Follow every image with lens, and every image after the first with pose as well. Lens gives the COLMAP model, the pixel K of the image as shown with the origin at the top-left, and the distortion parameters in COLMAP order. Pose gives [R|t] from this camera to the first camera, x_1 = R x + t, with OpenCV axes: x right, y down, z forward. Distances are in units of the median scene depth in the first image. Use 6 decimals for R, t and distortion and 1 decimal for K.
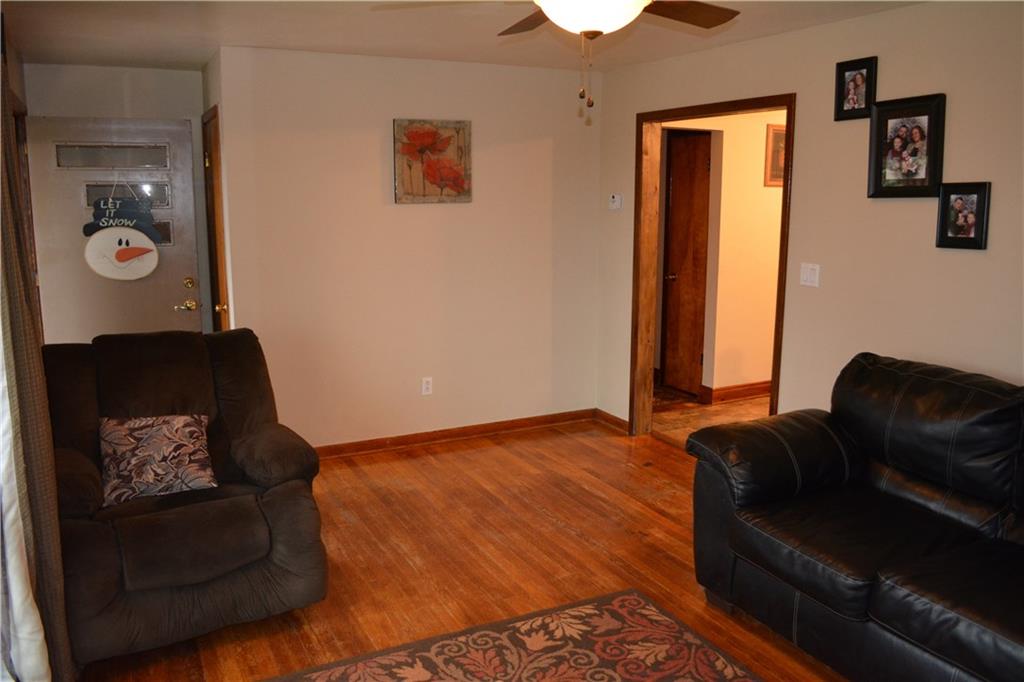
lens RADIAL K [[806.4, 0, 513.2], [0, 806.4, 342.3], [0, 0, 1]] dist [-0.082375, 0.015791]
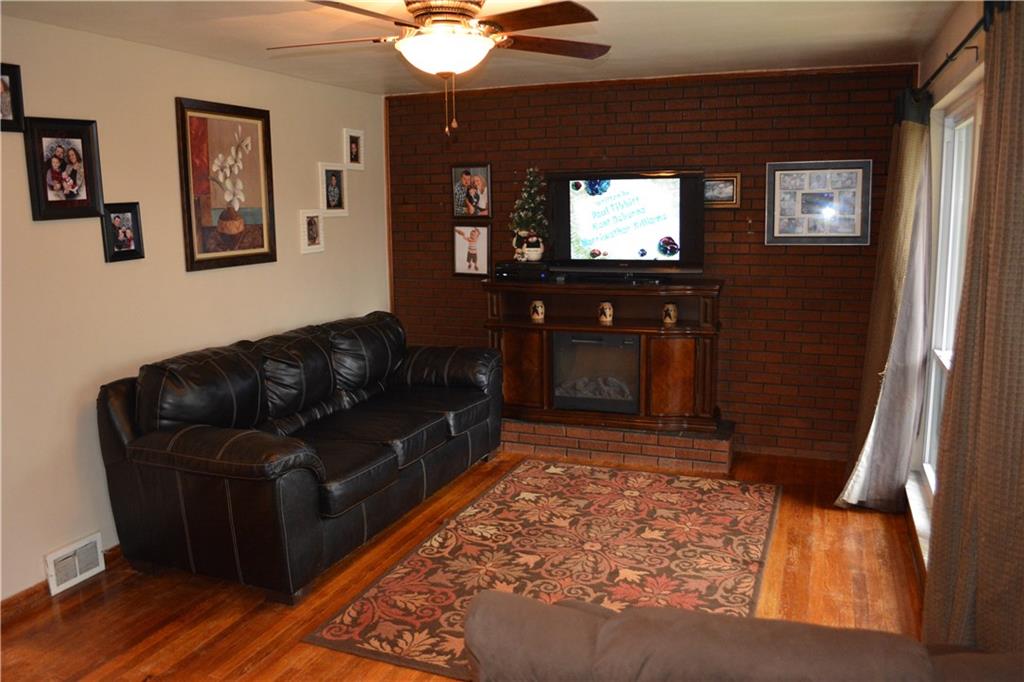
lens RADIAL K [[806.4, 0, 509.0], [0, 806.4, 337.9], [0, 0, 1]] dist [-0.082375, 0.015791]
pose [[-0.665403, -0.098056, 0.740016, -0.646964], [0.163765, 0.948010, 0.272870, -0.228956], [-0.728299, 0.302757, -0.614751, 1.300545]]
